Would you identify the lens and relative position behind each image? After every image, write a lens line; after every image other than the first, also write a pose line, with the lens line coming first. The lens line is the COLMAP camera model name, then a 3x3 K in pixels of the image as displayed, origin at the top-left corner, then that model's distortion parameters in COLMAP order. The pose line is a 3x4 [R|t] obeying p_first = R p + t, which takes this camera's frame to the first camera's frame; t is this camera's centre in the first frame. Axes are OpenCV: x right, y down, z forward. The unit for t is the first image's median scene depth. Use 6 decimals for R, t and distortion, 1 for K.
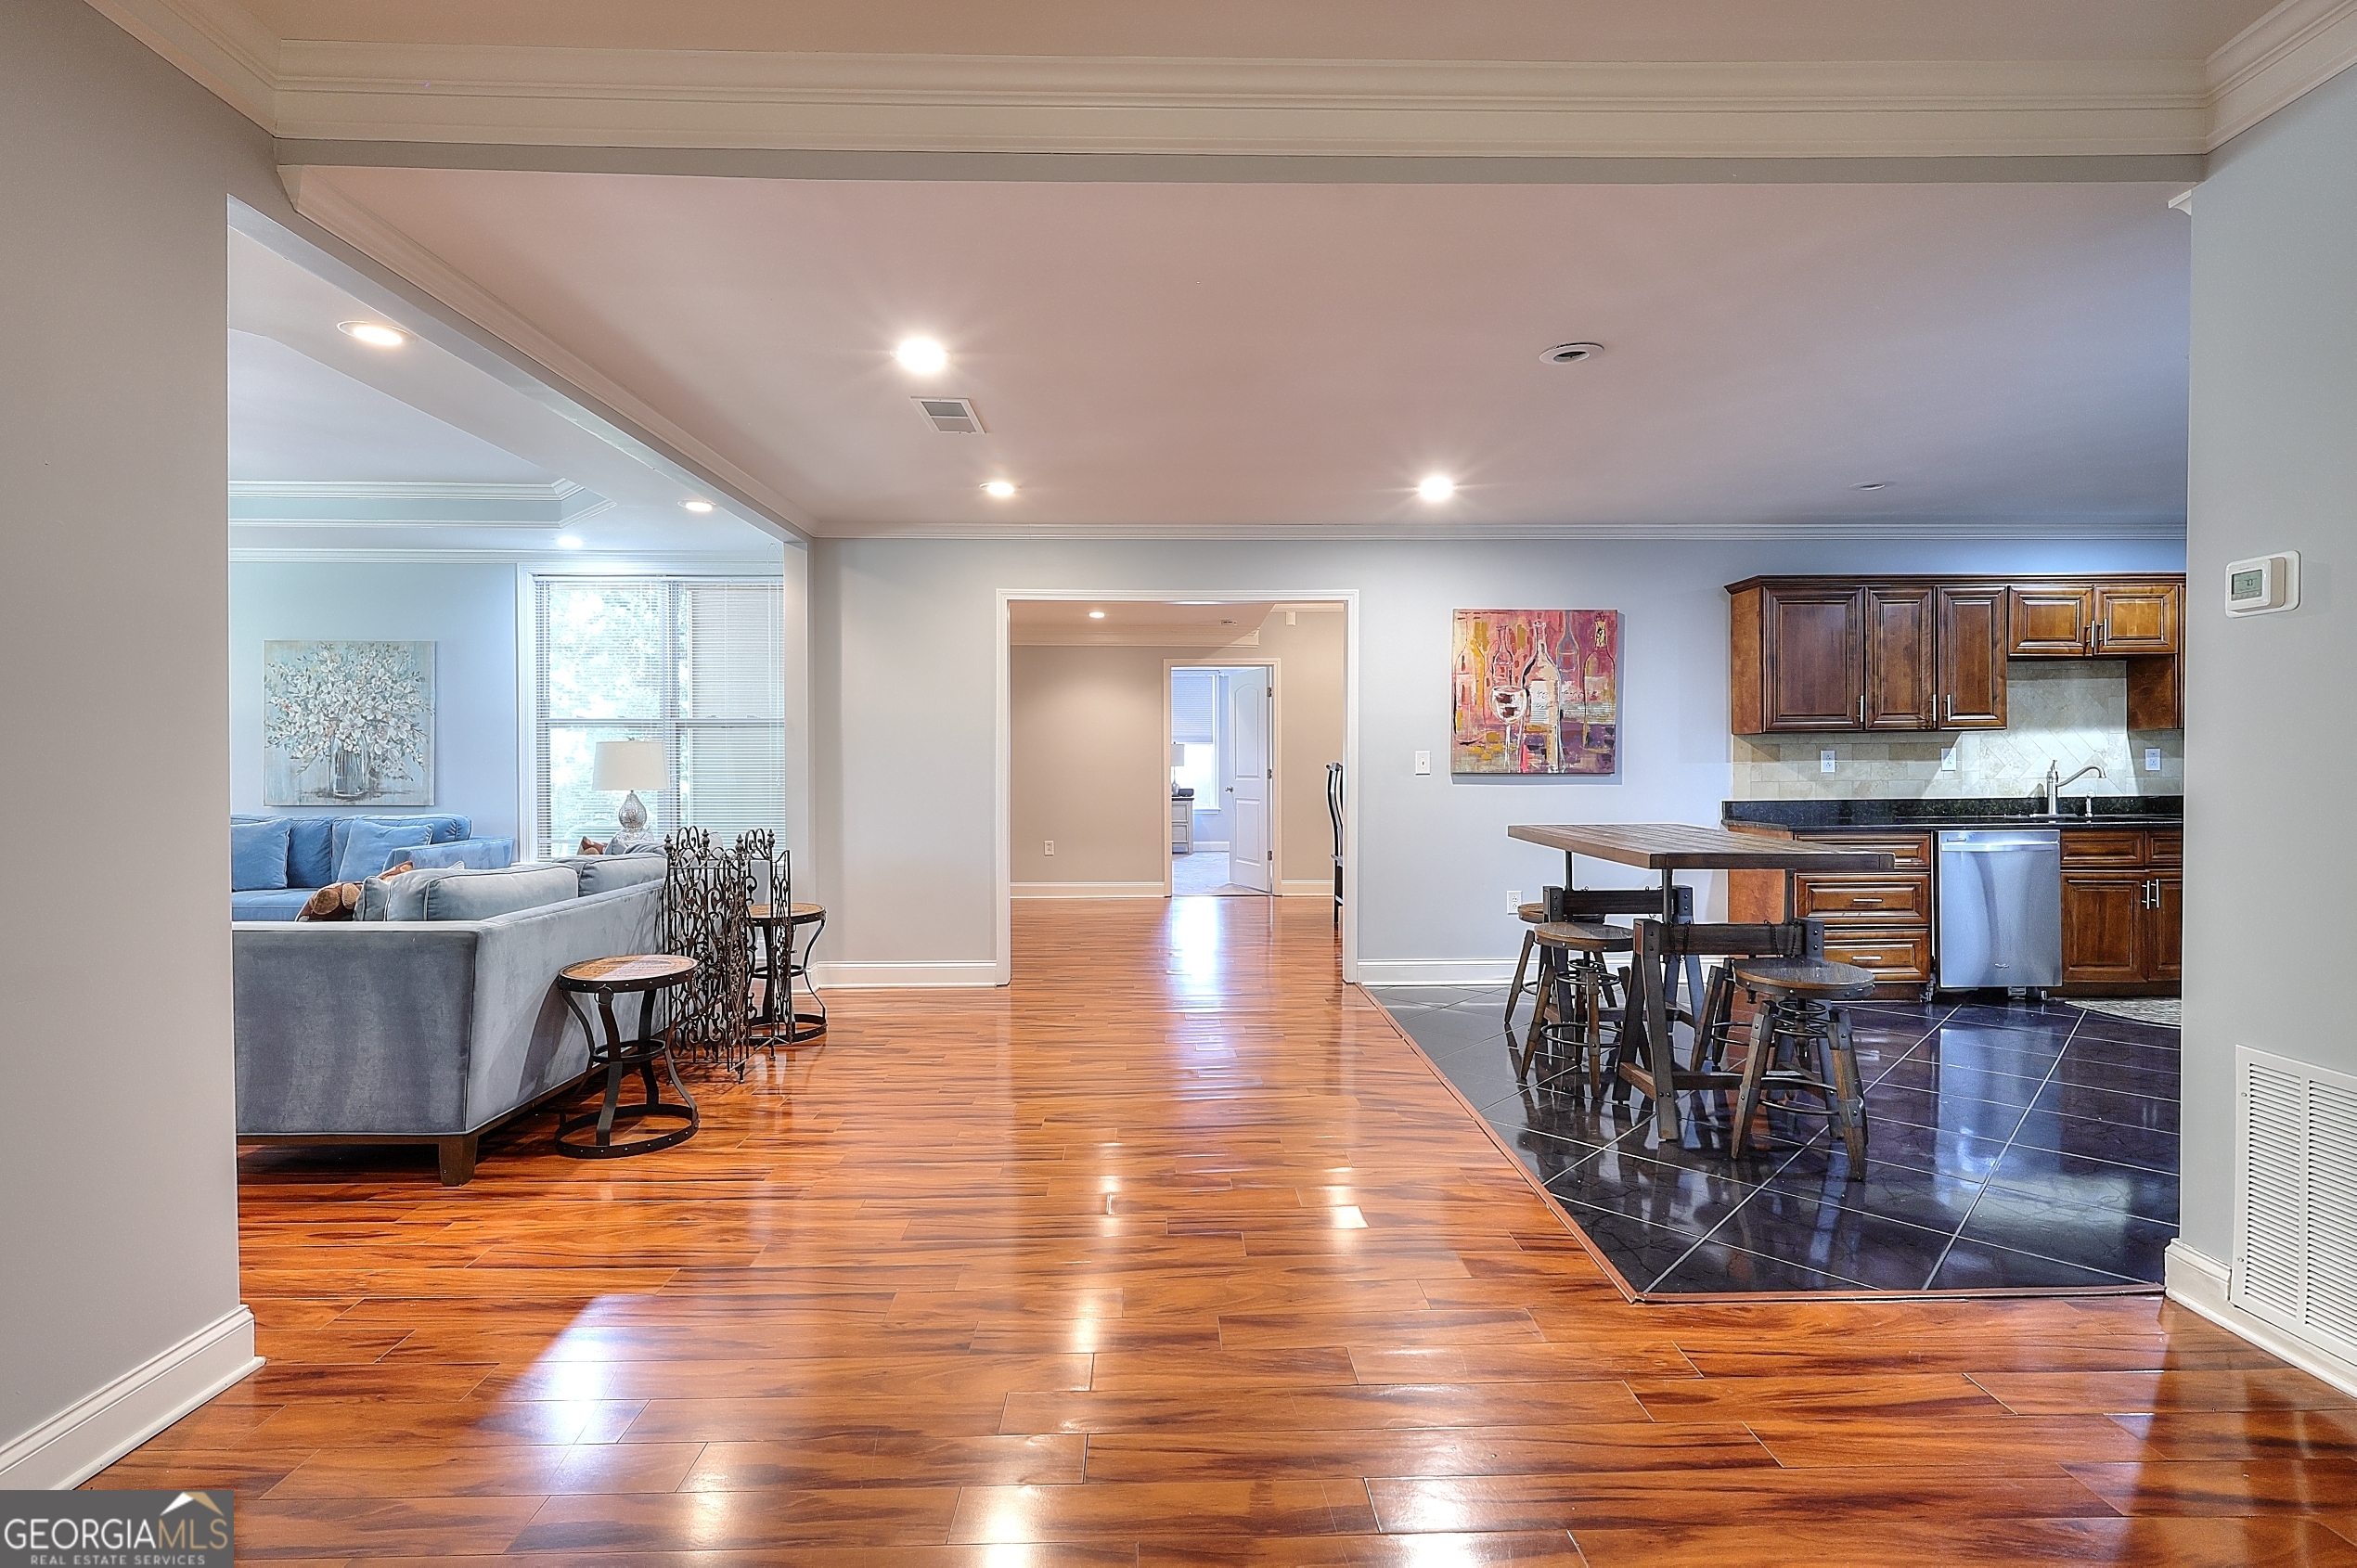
lens RADIAL K [[1093.7, 0, 1172.1], [0, 1093.7, 773.3], [0, 0, 1]] dist [-0.001100, -0.001091]
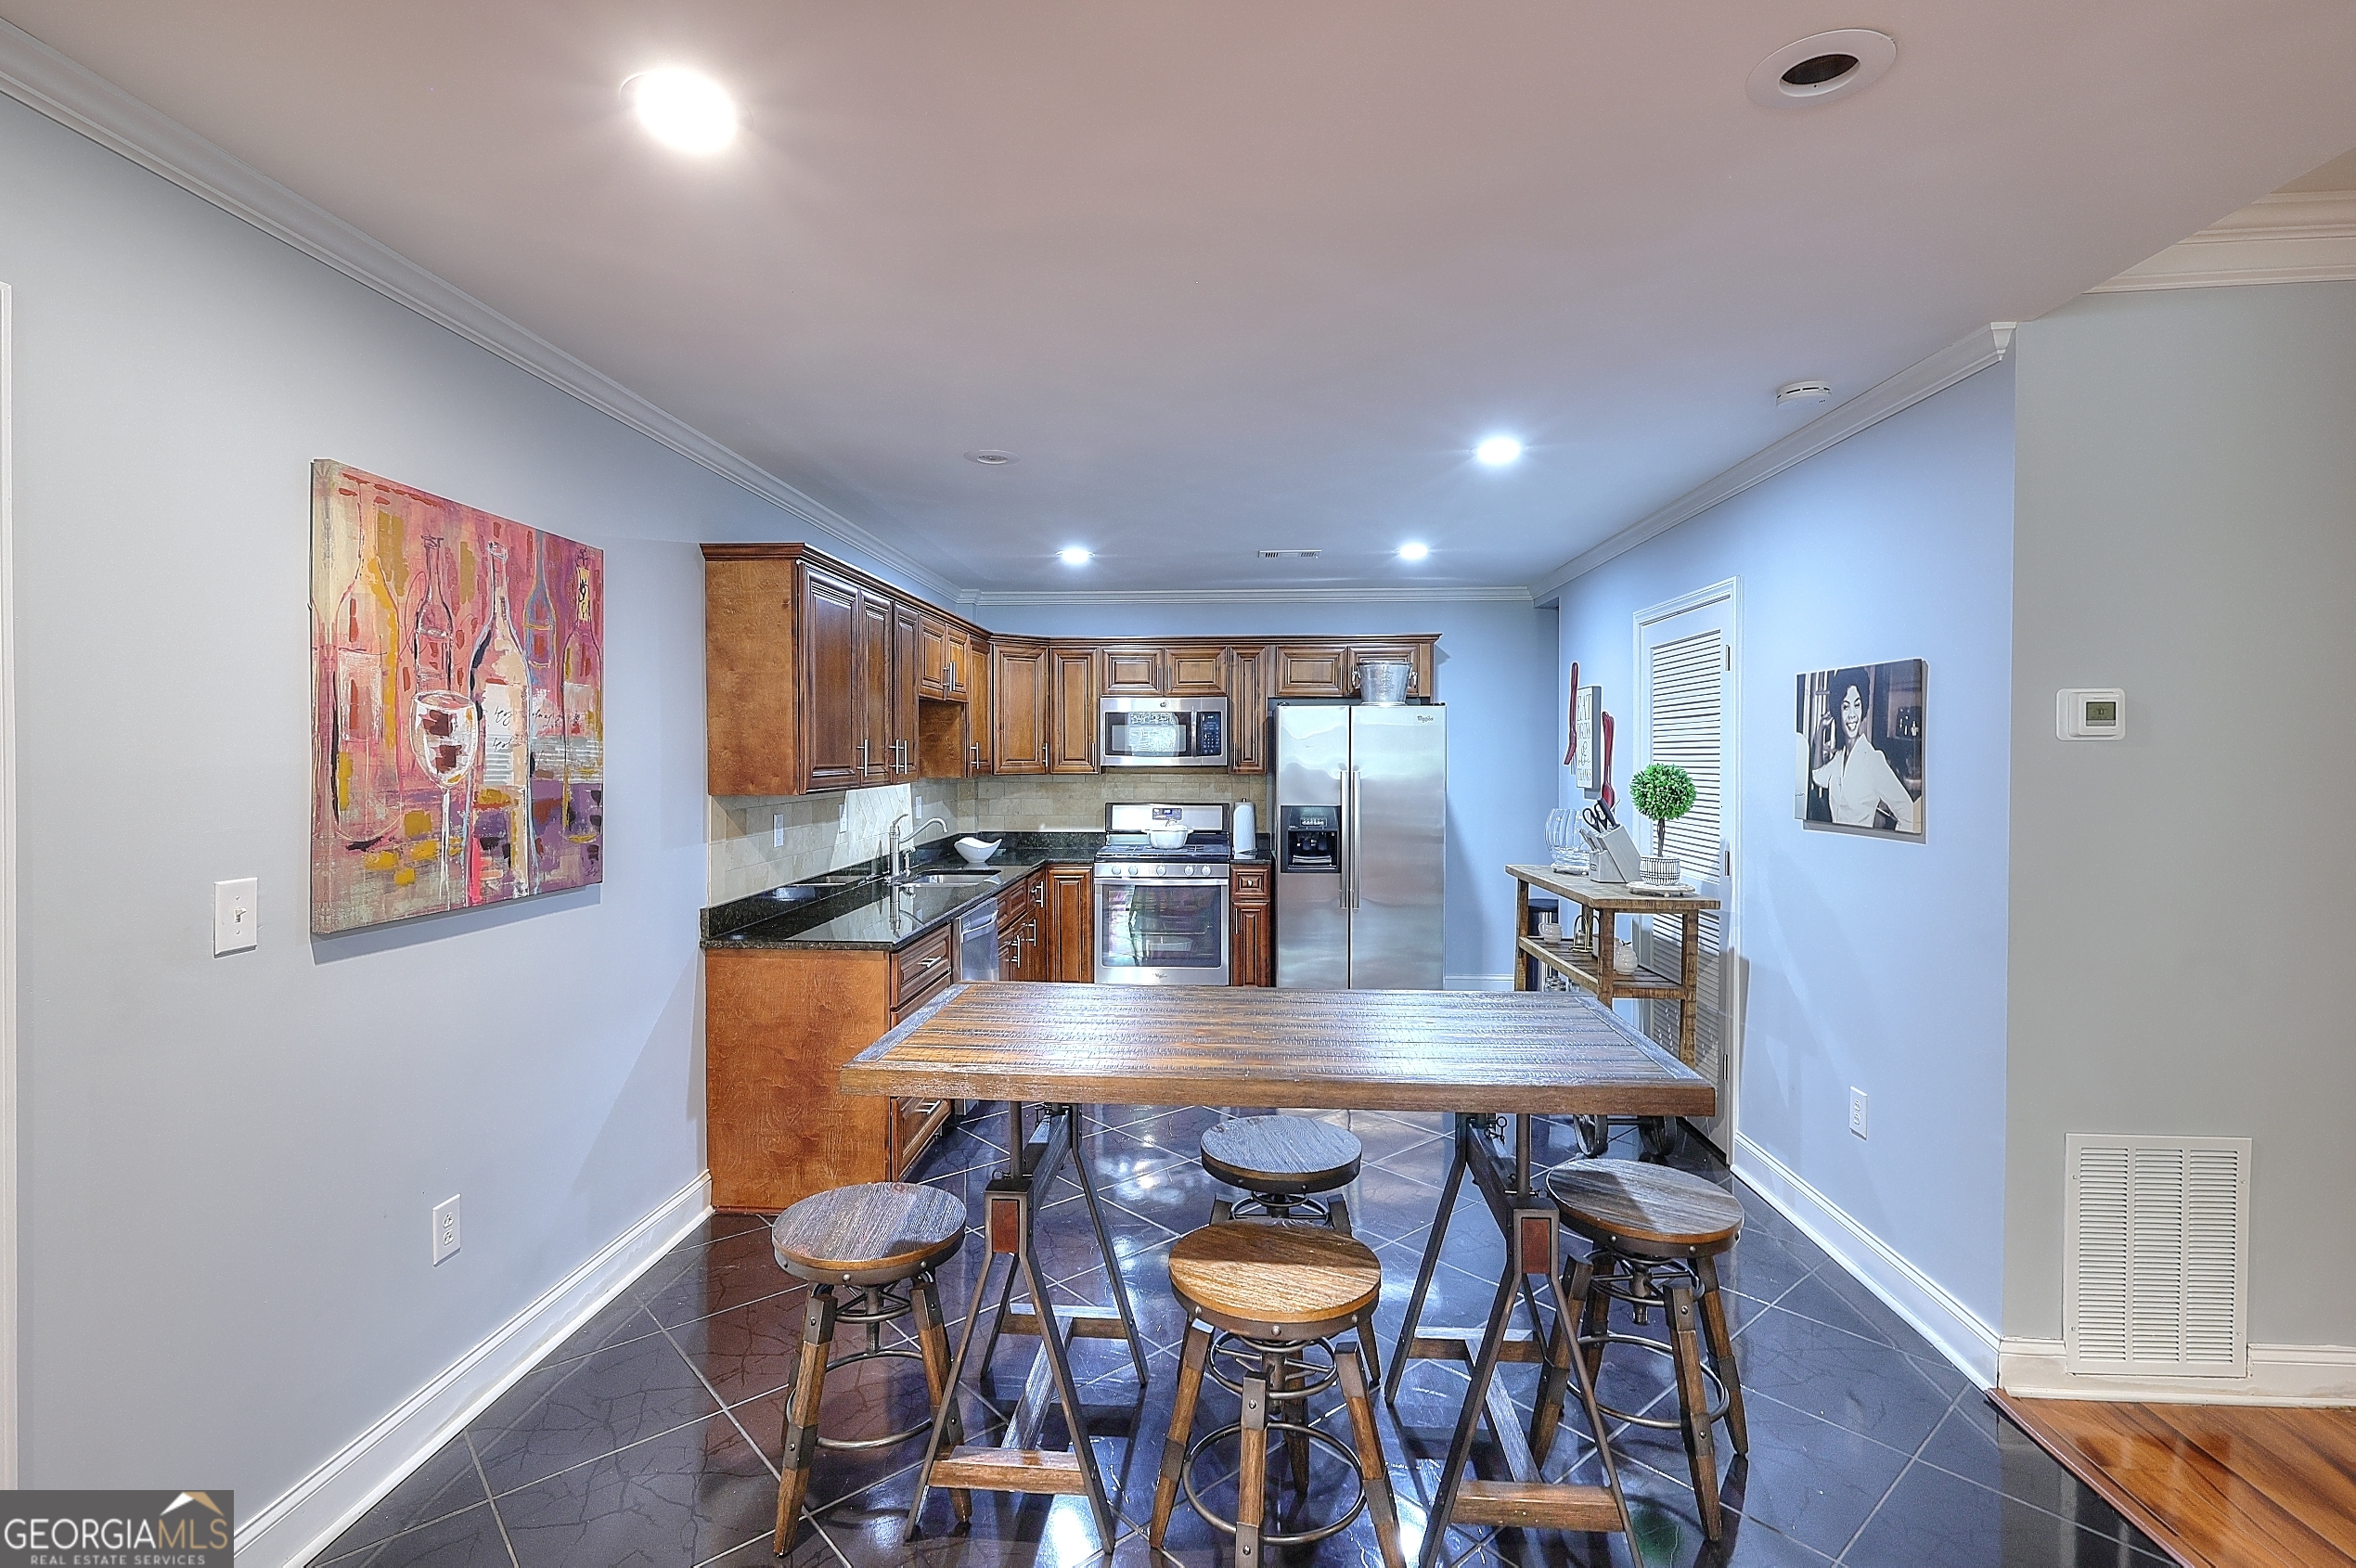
lens RADIAL K [[1115.6, 0, 1177.7], [0, 1115.6, 774.9], [0, 0, 1]] dist [0.004634, 0.000471]
pose [[0.073472, -0.013226, 0.997210, -0.076789], [0.011501, 0.999857, 0.012413, -0.051893], [-0.997231, 0.010557, 0.073613, 0.705706]]
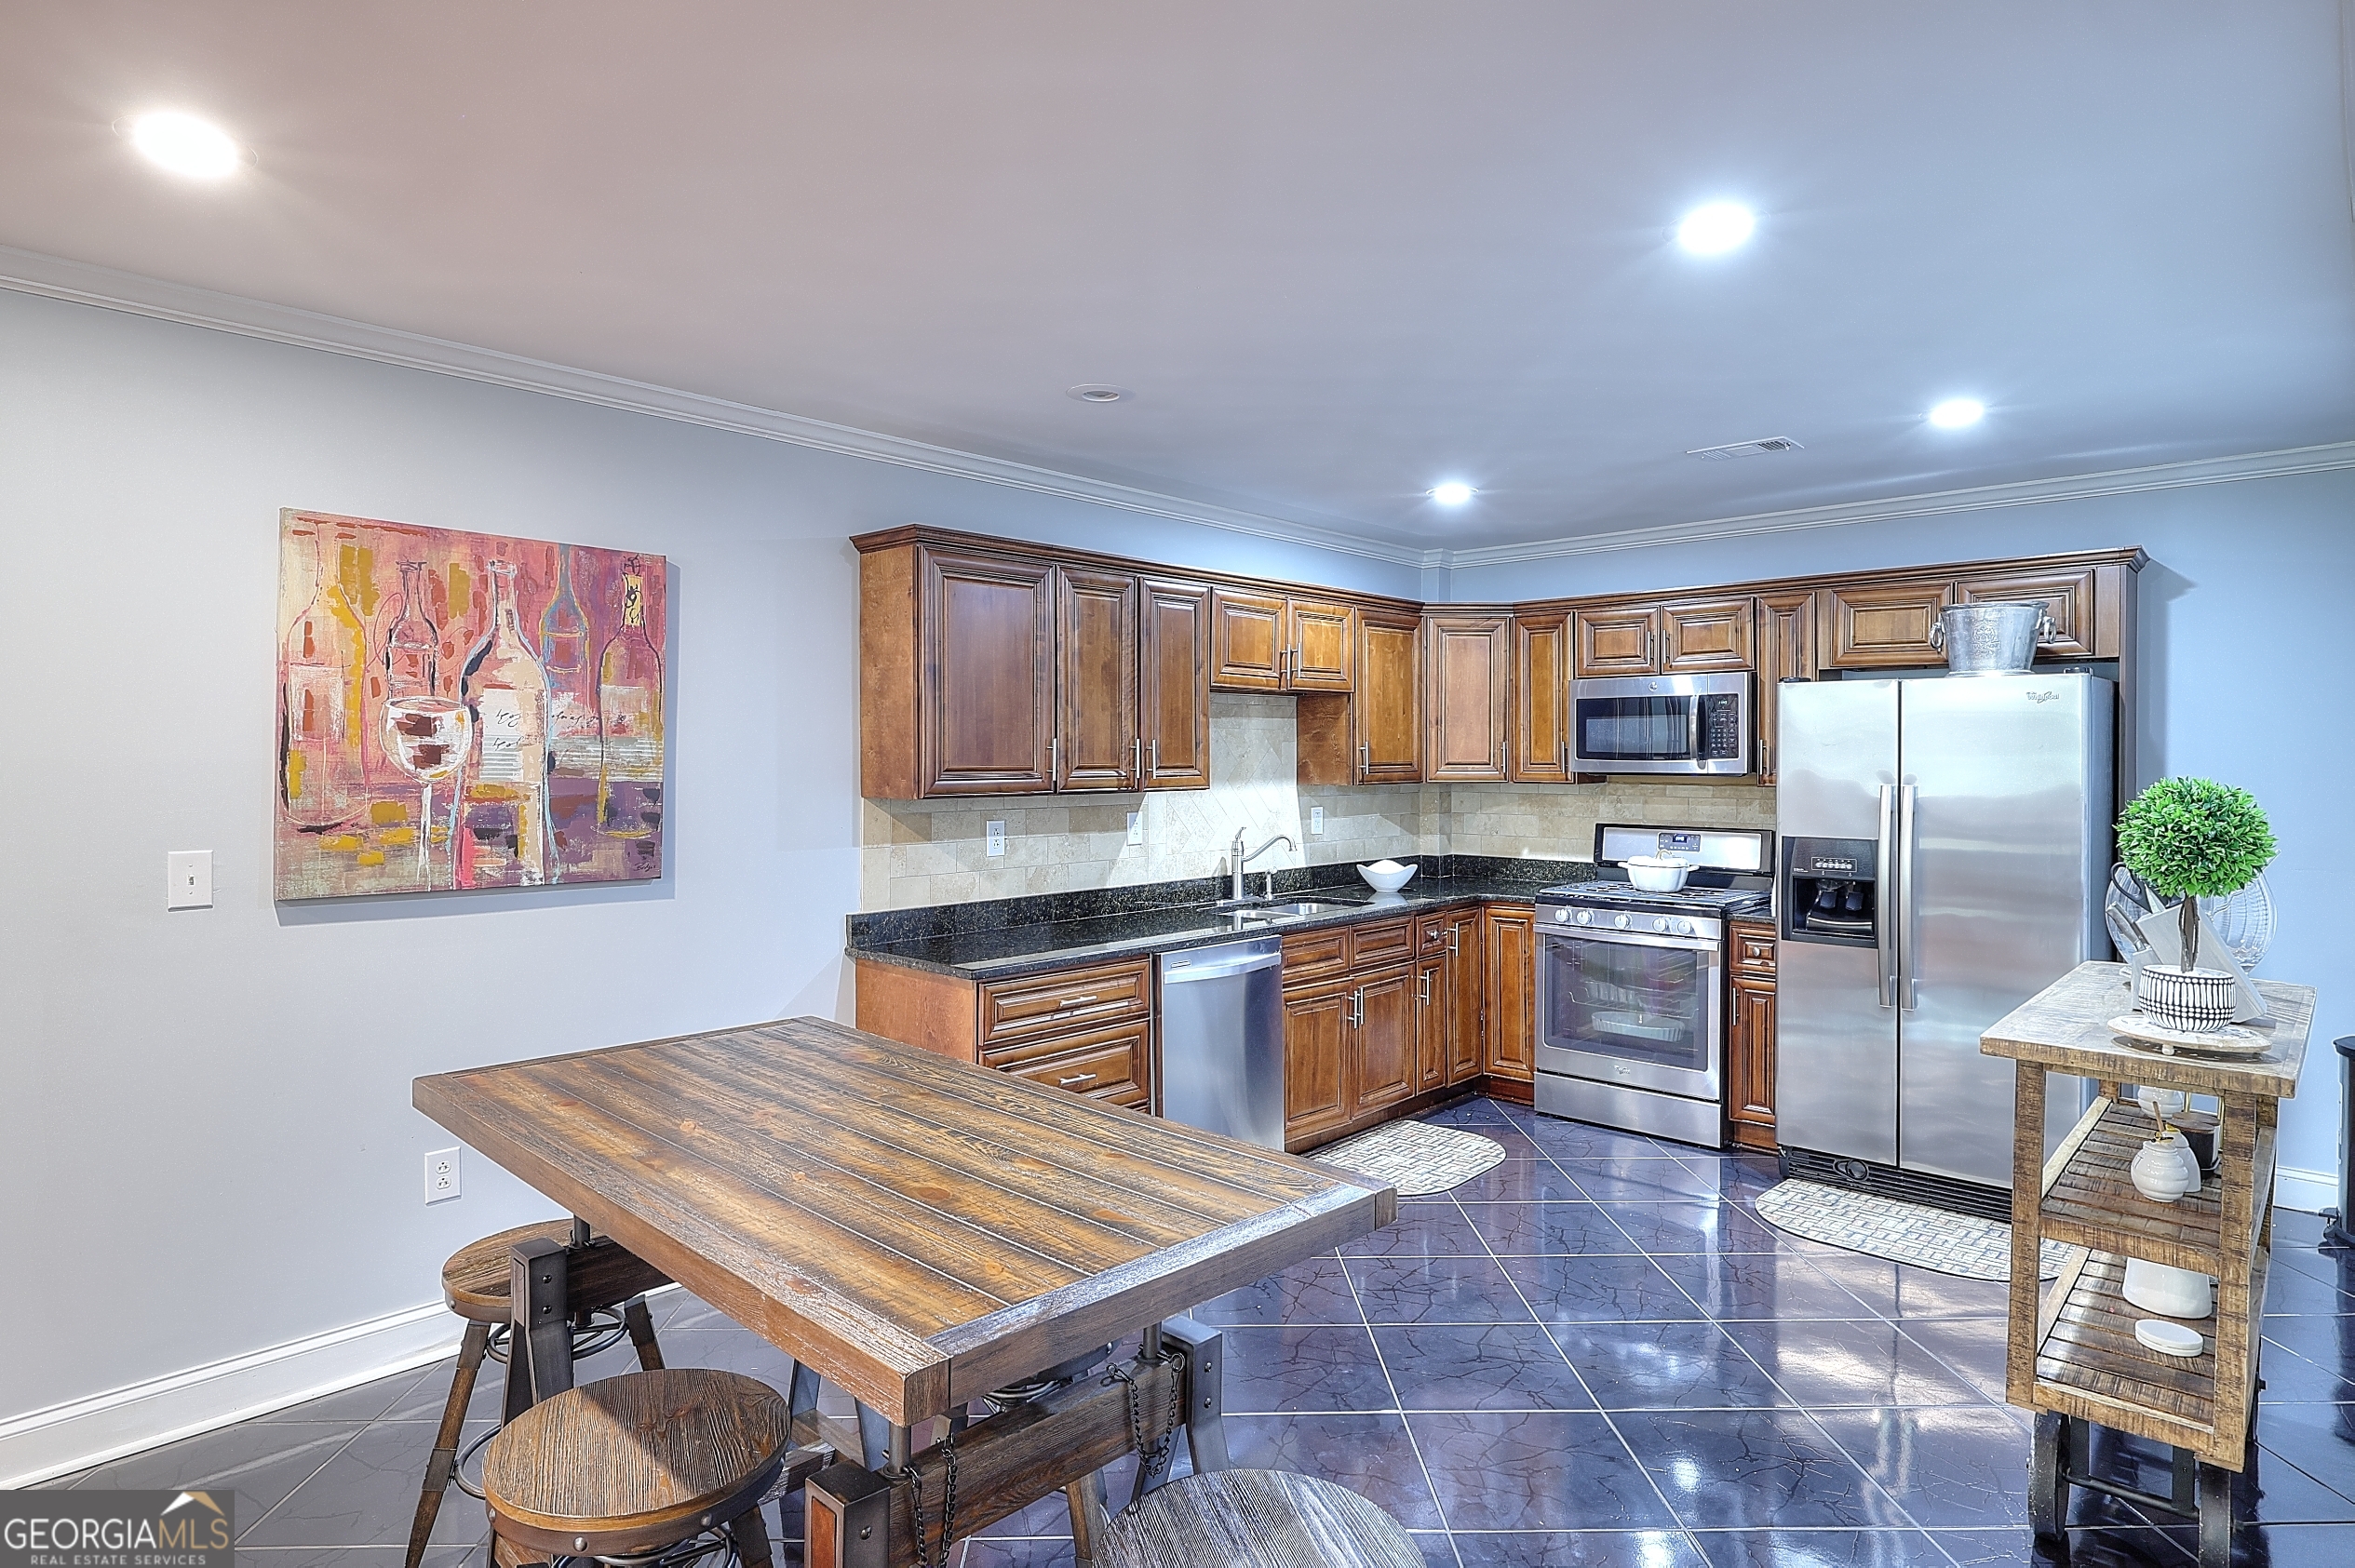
lens RADIAL K [[1279.5, 0, 1168.2], [0, 1279.5, 765.4], [0, 0, 1]] dist [-0.004910, 0.001600]
pose [[0.703617, 0.003158, 0.710572, 0.149361], [0.002640, 0.999972, -0.007058, -0.047649], [-0.710574, 0.006842, 0.703589, 0.416981]]
